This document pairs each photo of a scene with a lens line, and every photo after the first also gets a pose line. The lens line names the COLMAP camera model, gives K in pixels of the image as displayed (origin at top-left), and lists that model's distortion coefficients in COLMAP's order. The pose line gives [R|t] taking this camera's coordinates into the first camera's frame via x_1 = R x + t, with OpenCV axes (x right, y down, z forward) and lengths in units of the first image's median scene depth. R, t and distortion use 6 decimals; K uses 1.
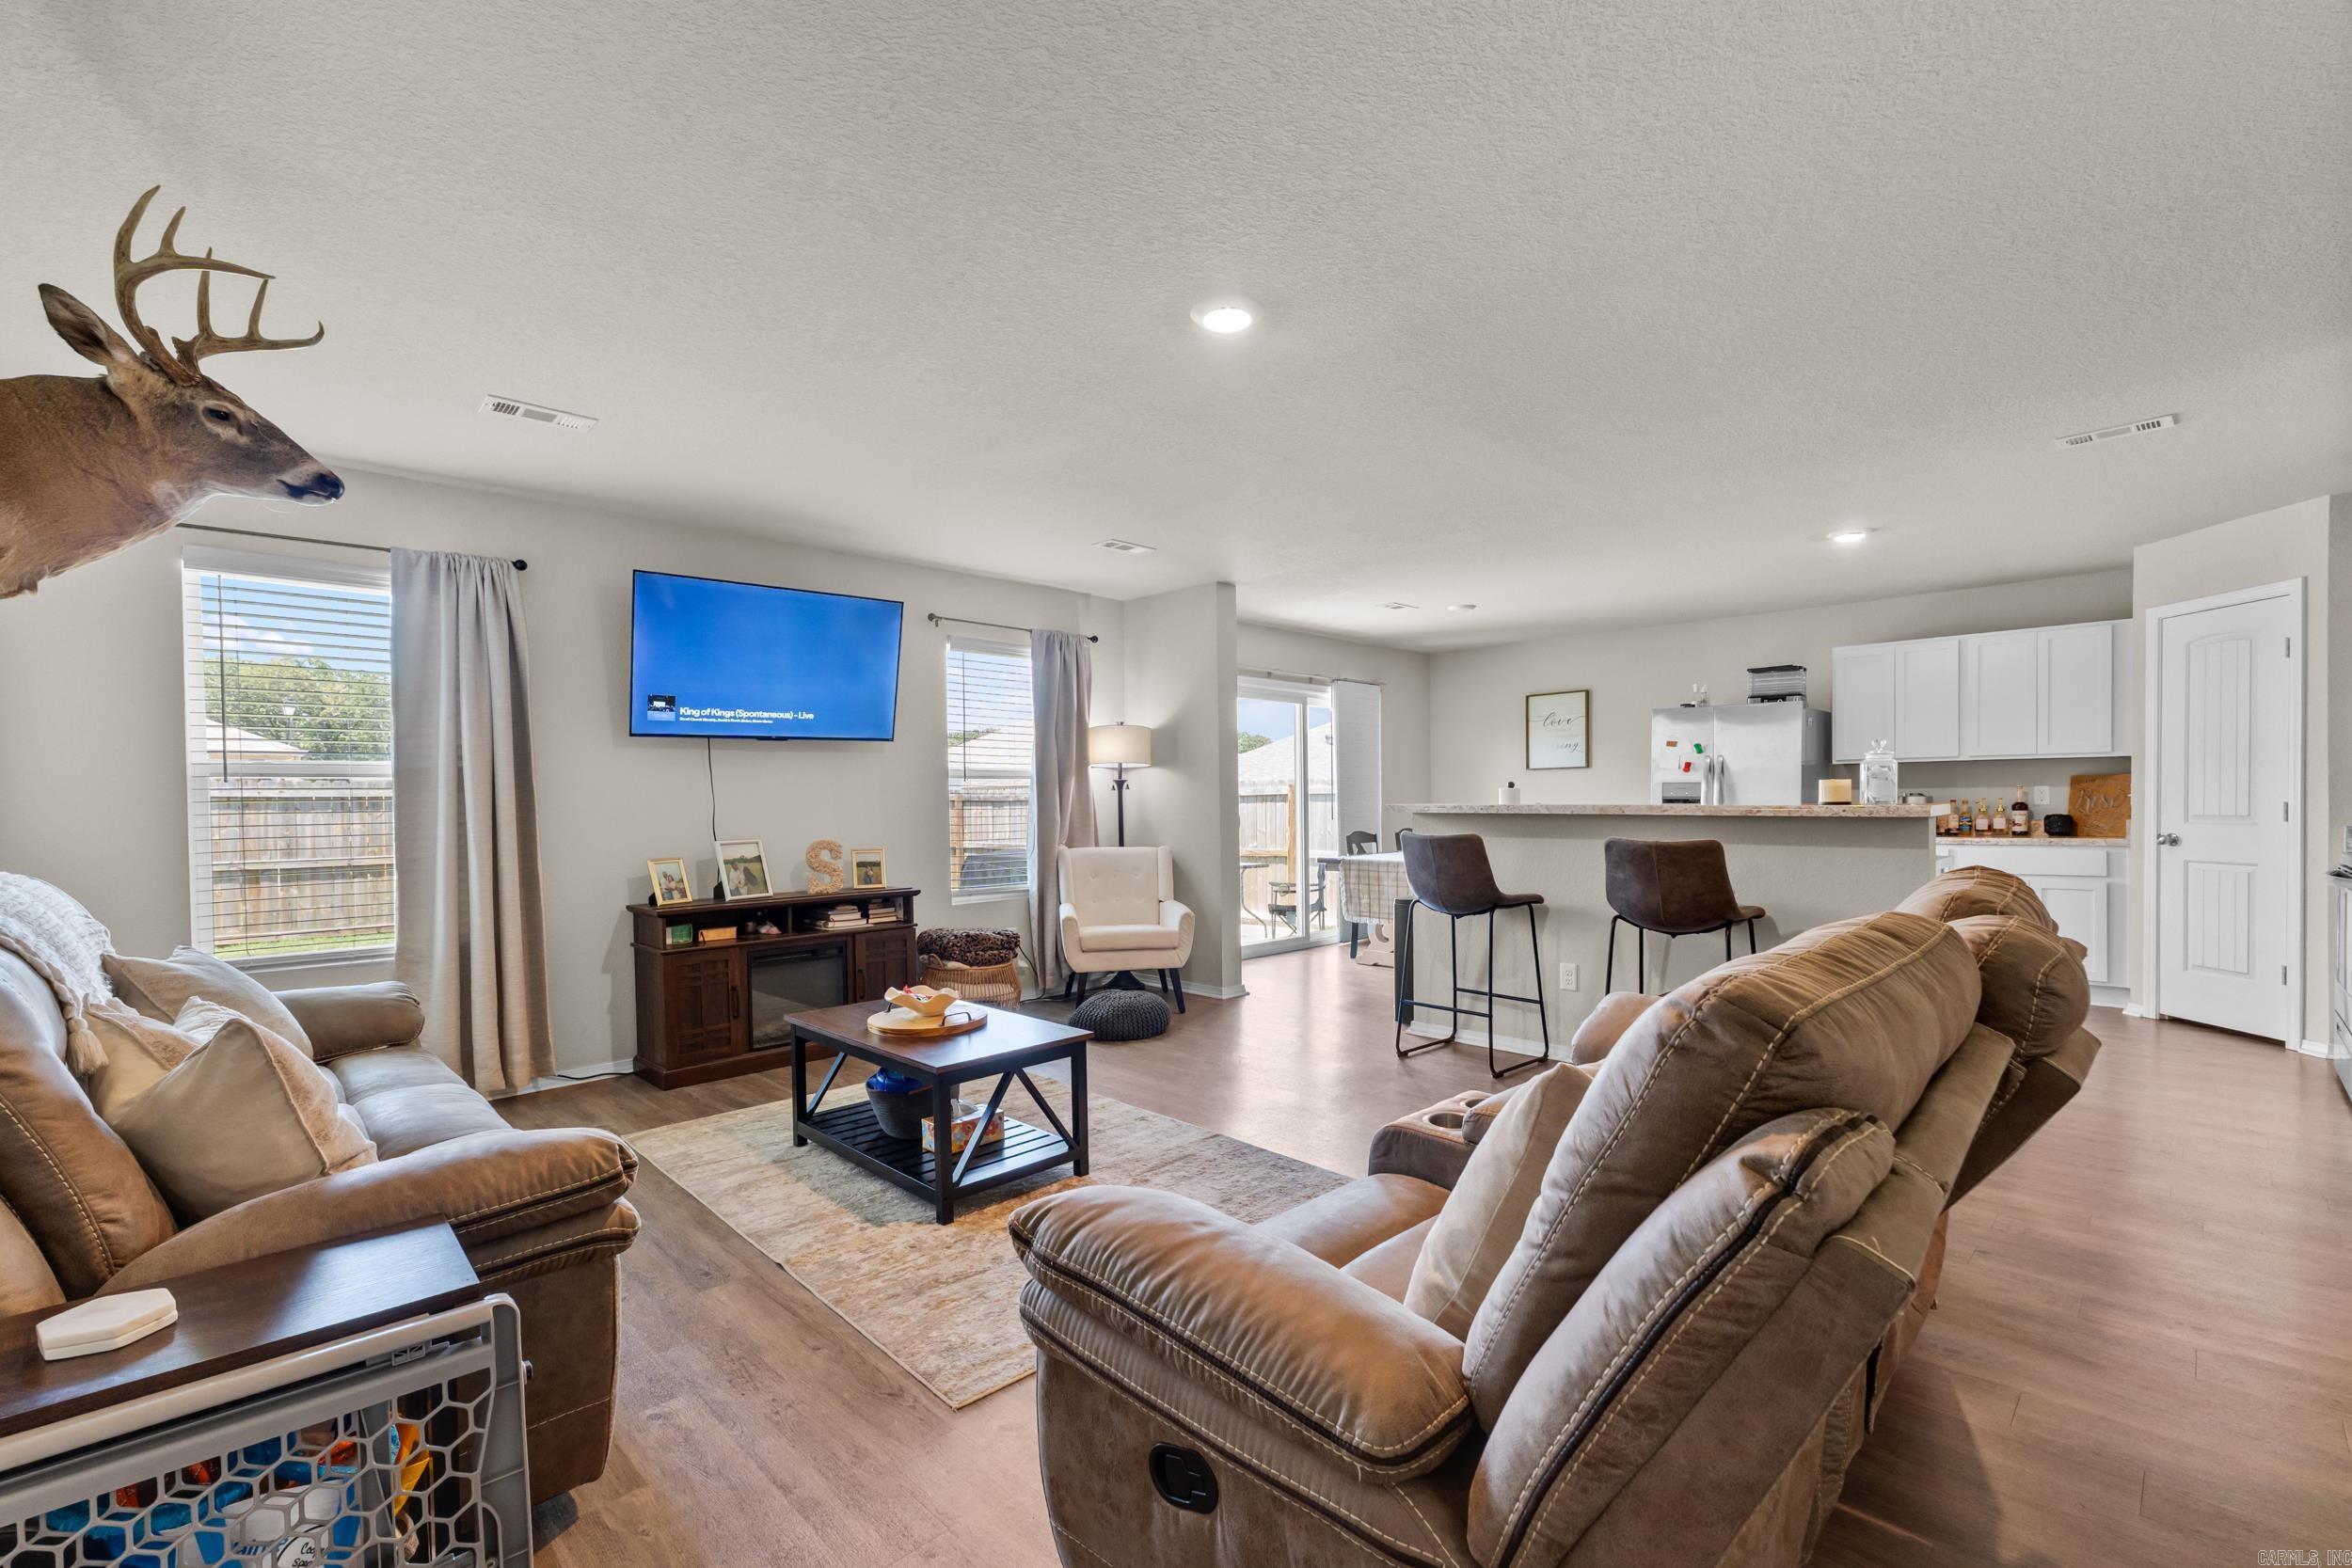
lens RADIAL K [[1007.8, 0, 1175.7], [0, 1007.8, 807.6], [0, 0, 1]] dist [0.004084, -0.000187]
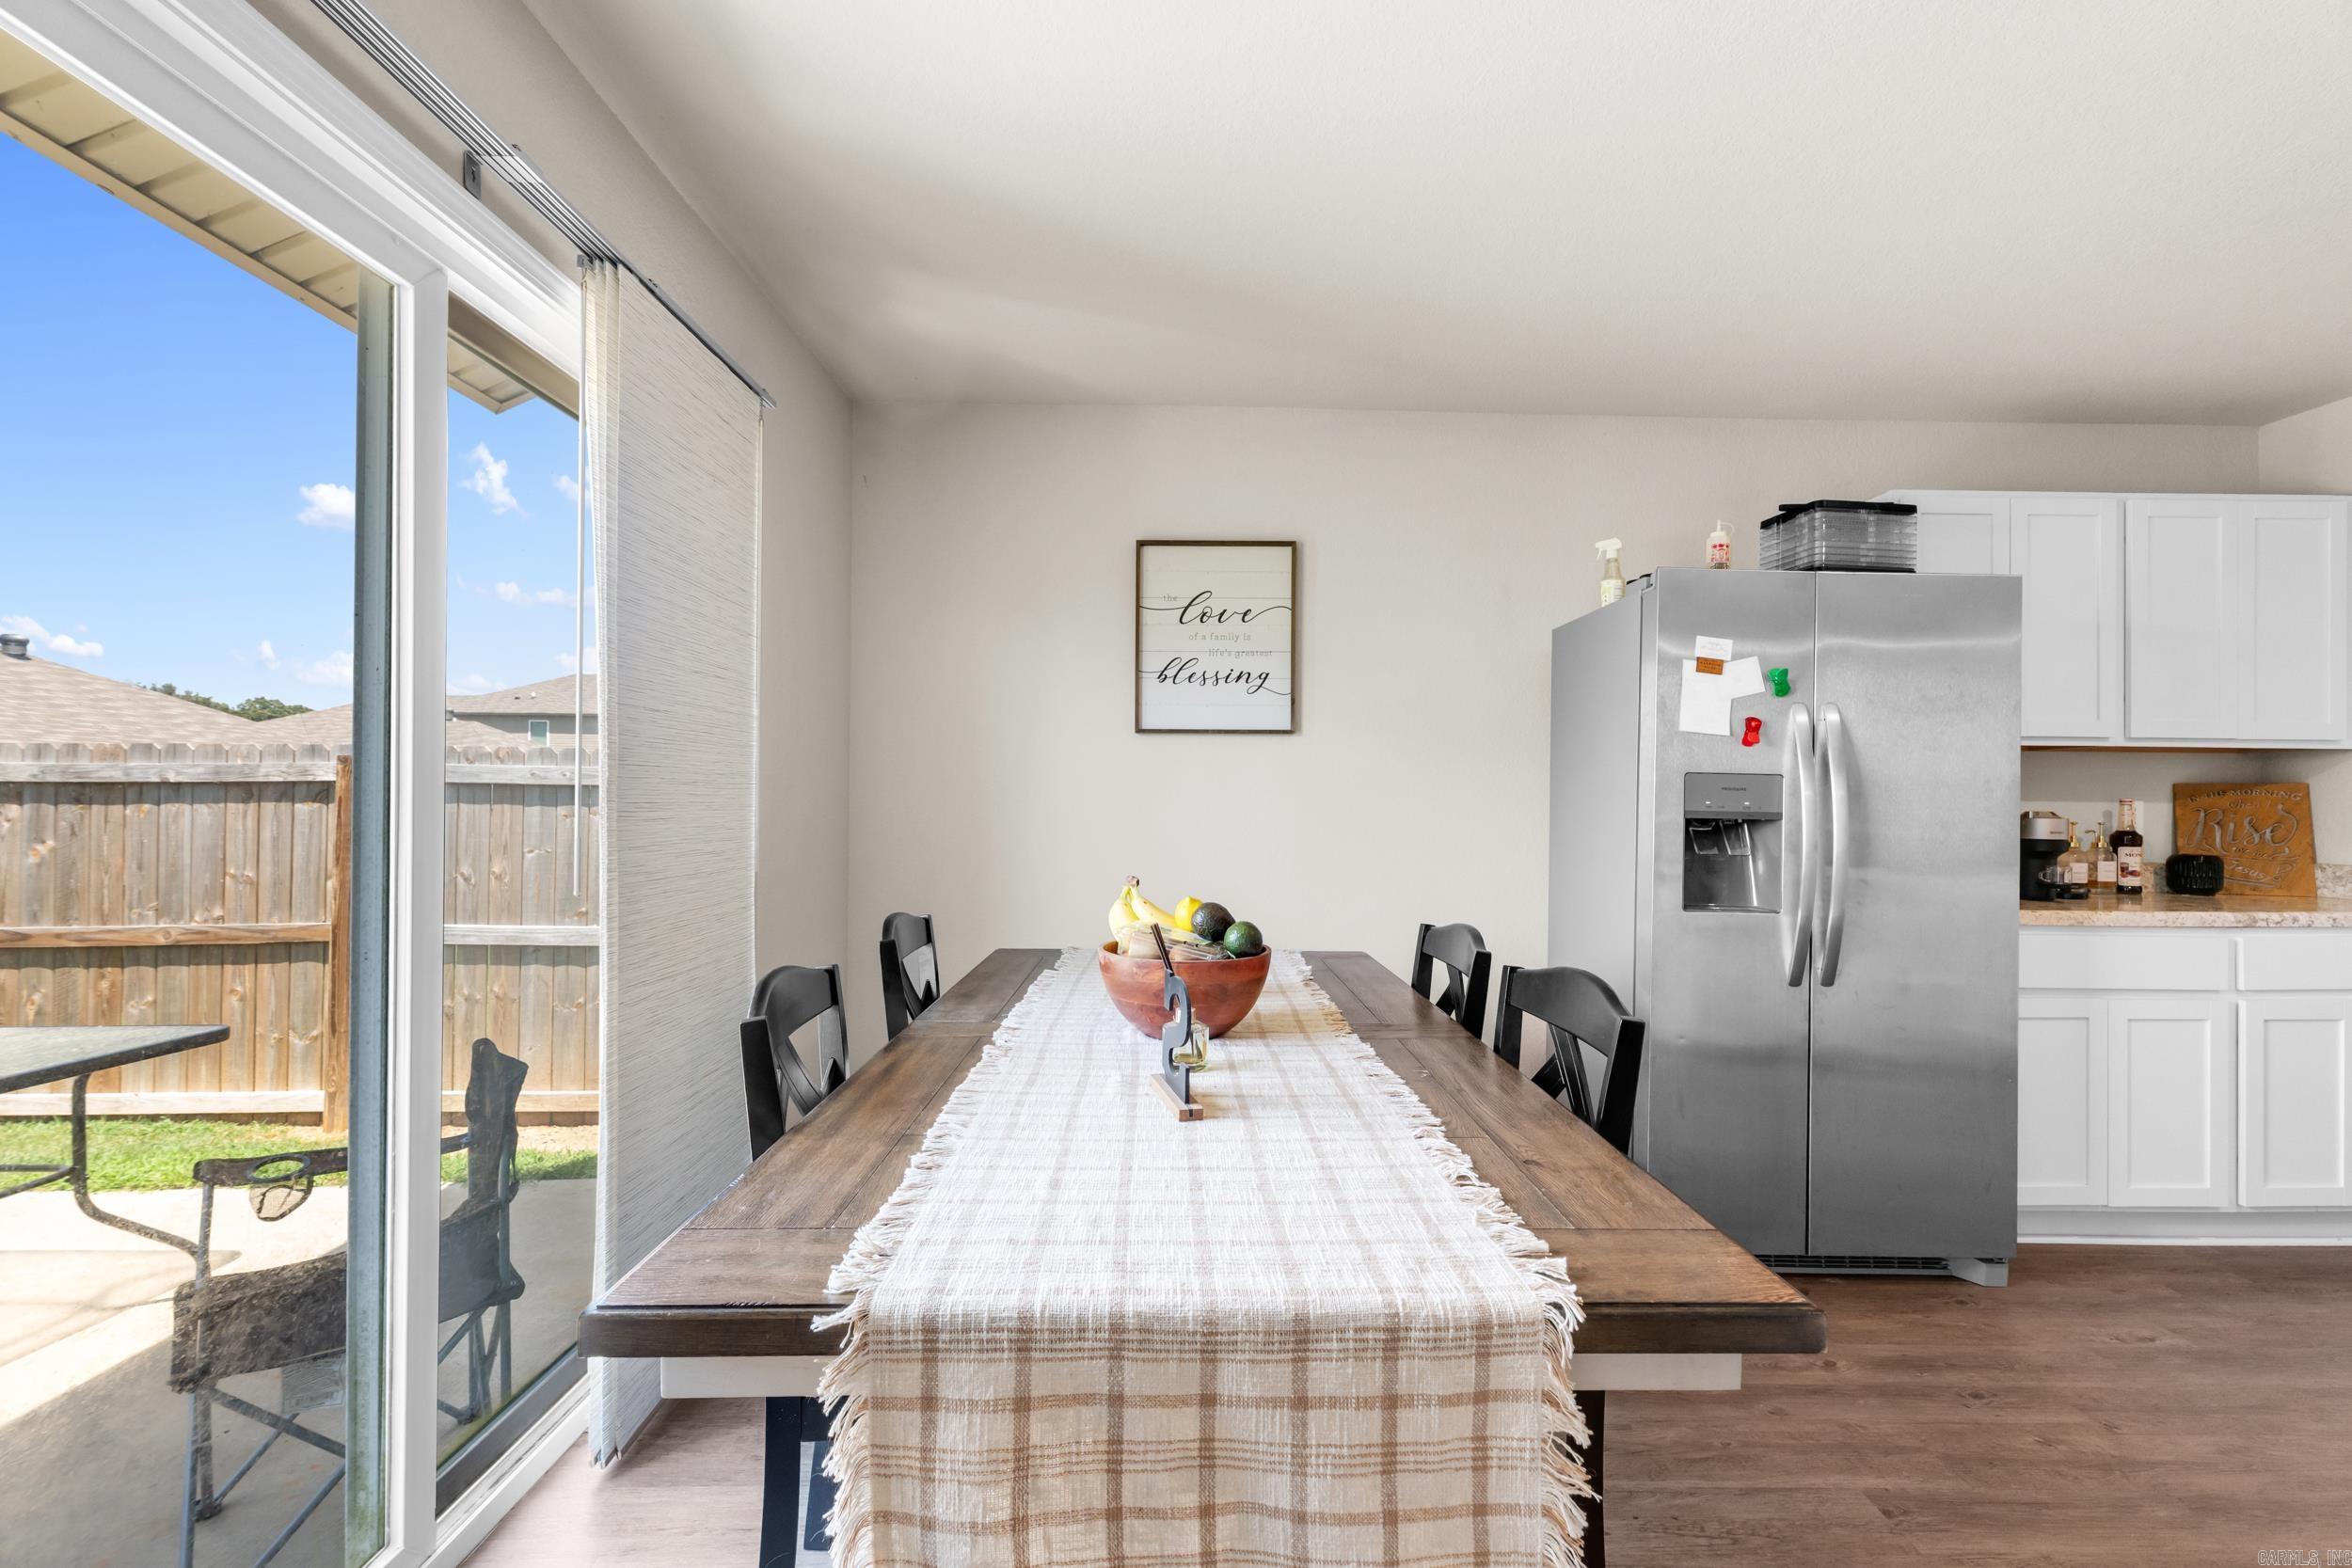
lens RADIAL K [[1007.8, 0, 1194.2], [0, 1007.8, 790.8], [0, 0, 1]] dist [0.004084, -0.000187]
pose [[0.687725, 0.022627, 0.725618, 0.117582], [-0.010508, 0.999720, -0.021215, -0.010277], [-0.725895, 0.006965, 0.687770, 1.017307]]
